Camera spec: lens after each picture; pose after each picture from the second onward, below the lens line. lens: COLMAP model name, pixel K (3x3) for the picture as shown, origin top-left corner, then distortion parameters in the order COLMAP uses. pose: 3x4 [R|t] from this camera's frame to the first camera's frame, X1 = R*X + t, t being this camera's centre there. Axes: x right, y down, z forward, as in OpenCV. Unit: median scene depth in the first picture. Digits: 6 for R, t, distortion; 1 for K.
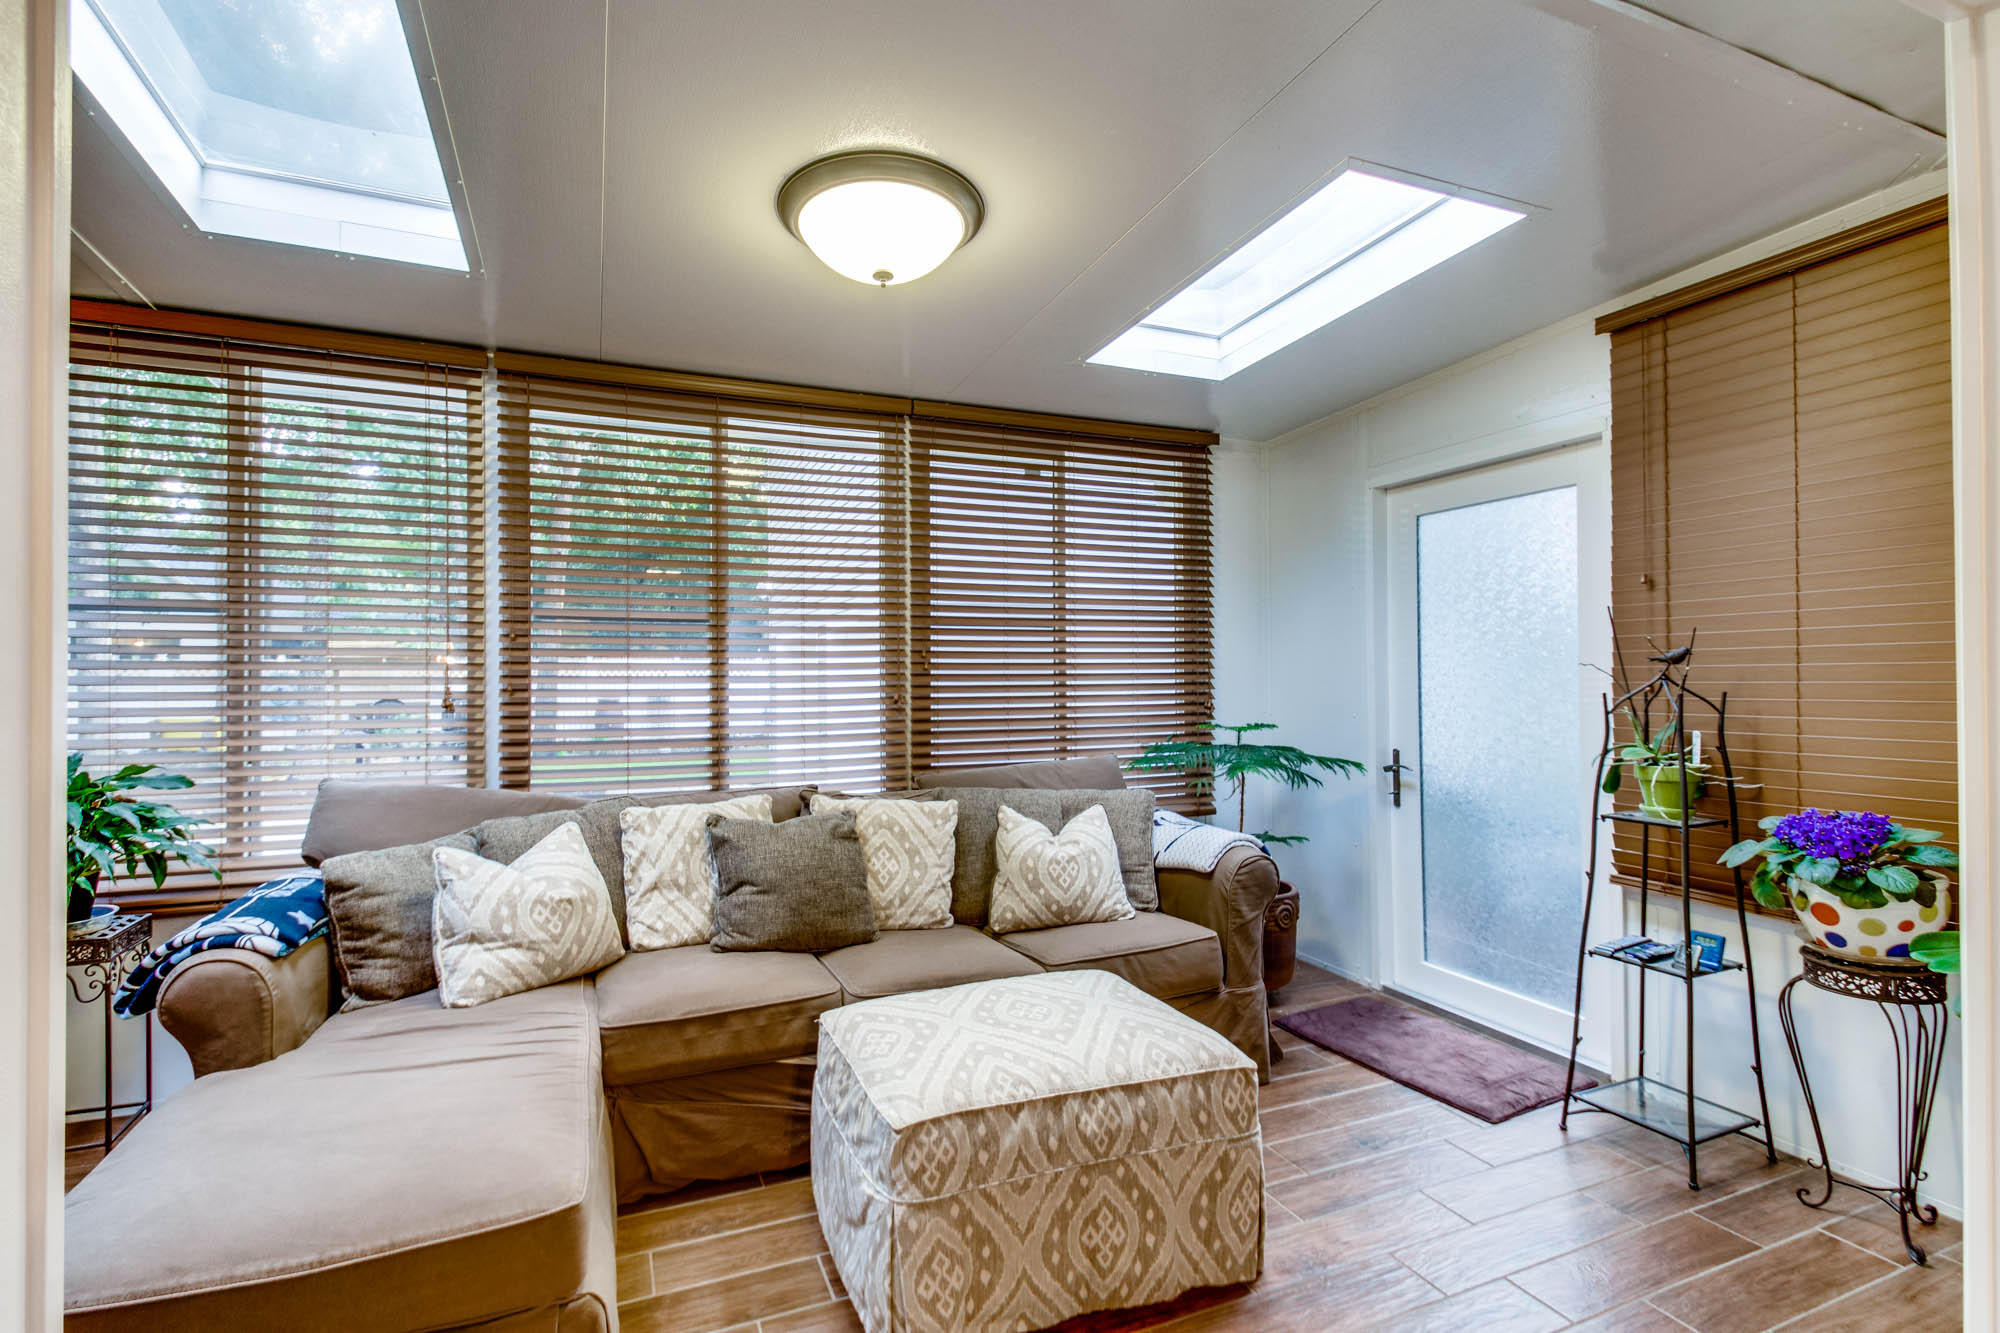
lens RADIAL K [[920.2, 0, 965.9], [0, 920.2, 668.4], [0, 0, 1]] dist [0.022732, -0.006742]
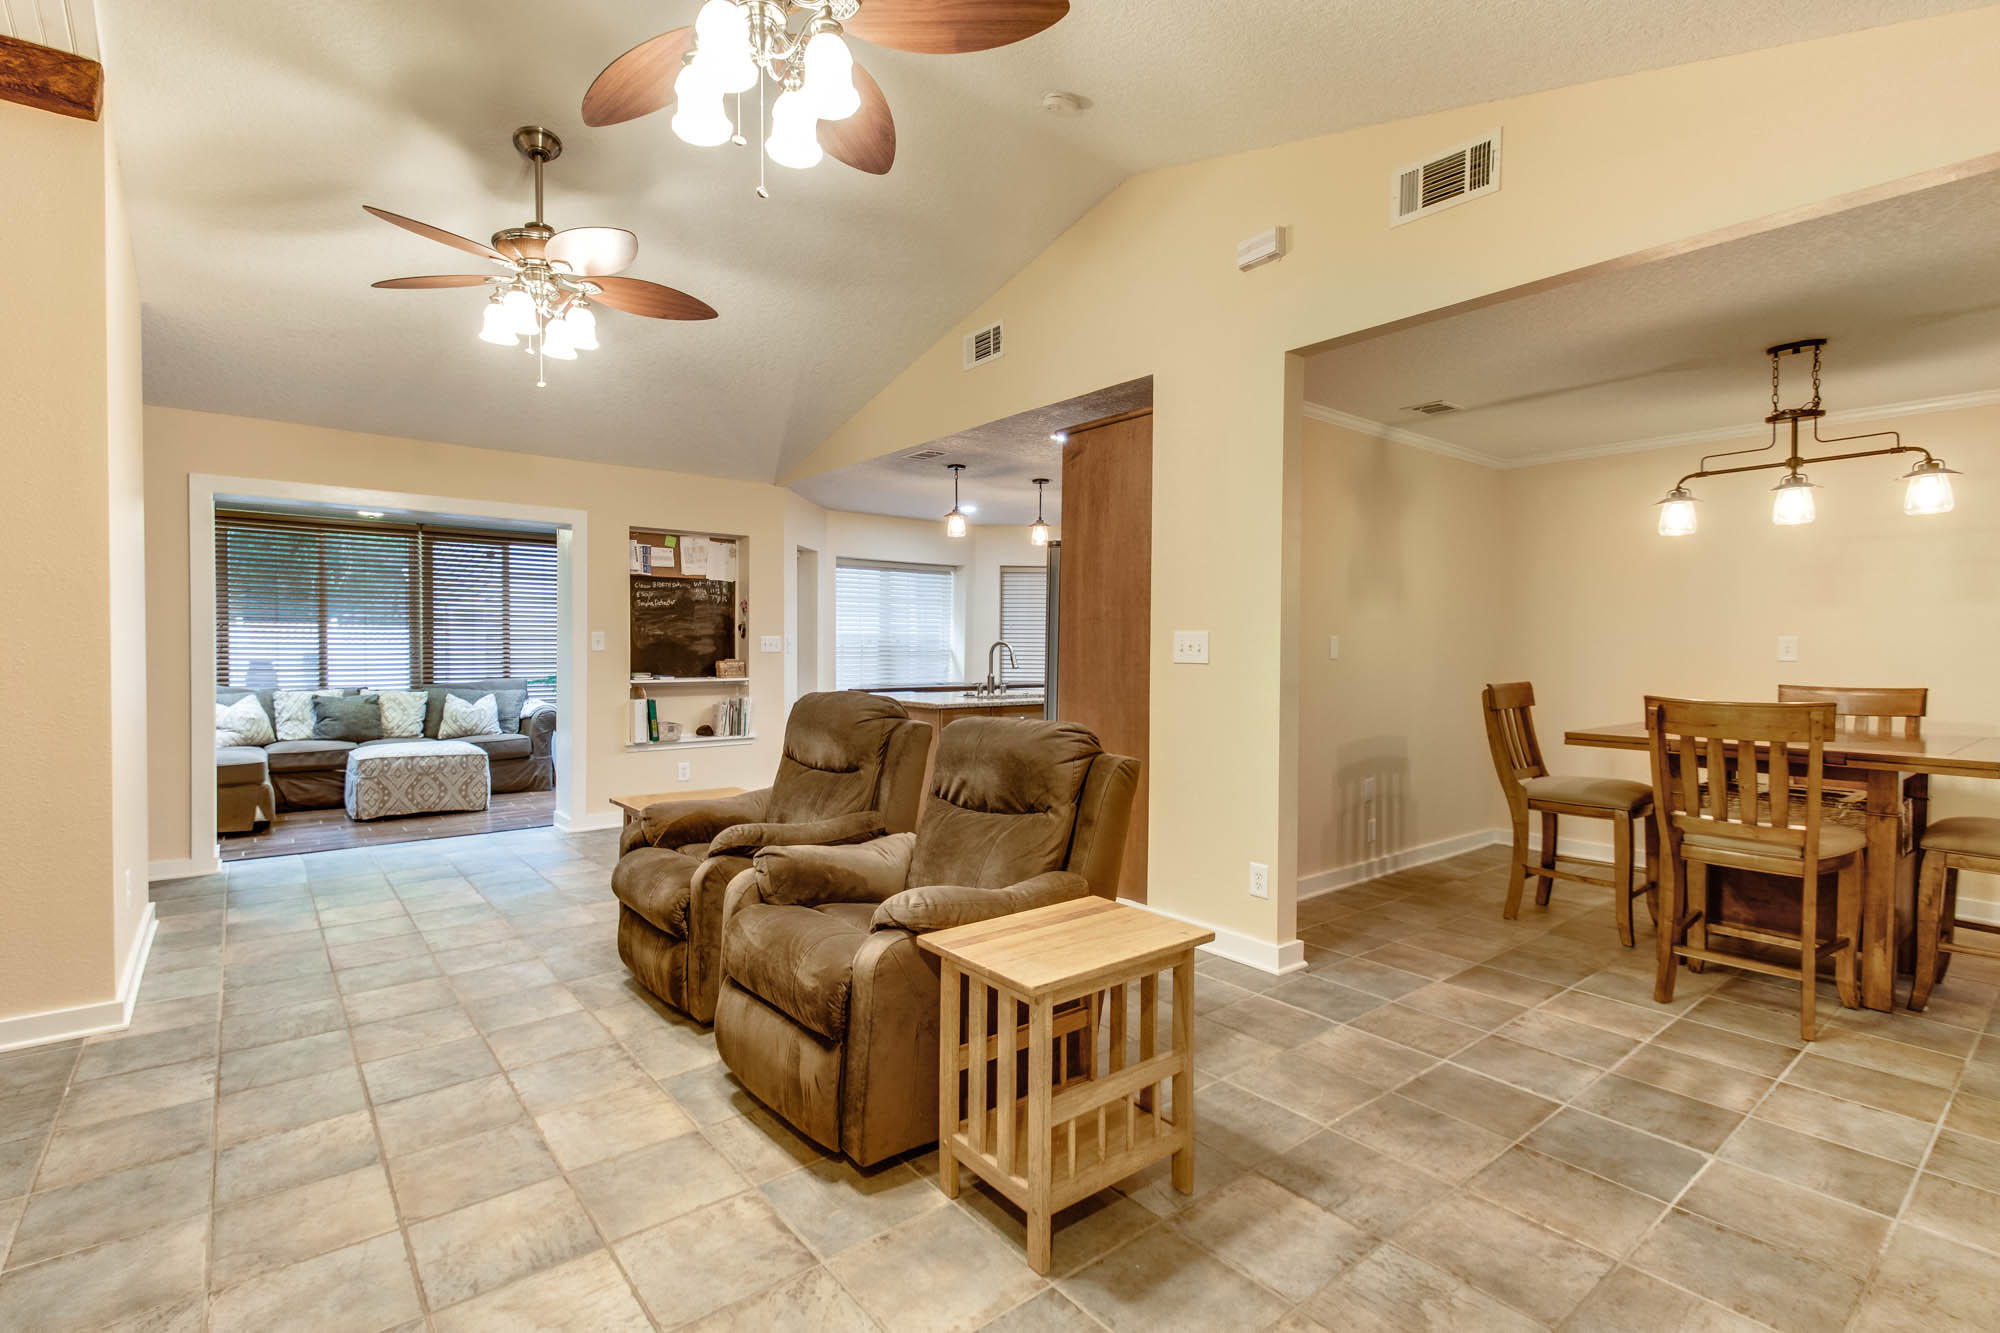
lens RADIAL K [[920.2, 0, 965.9], [0, 920.2, 668.4], [0, 0, 1]] dist [0.022732, -0.006742]
pose [[0.961334, 0.002585, 0.275374, 0.815265], [-0.011507, 0.999460, 0.030787, -0.020303], [-0.275146, -0.032766, 0.960844, -2.144109]]
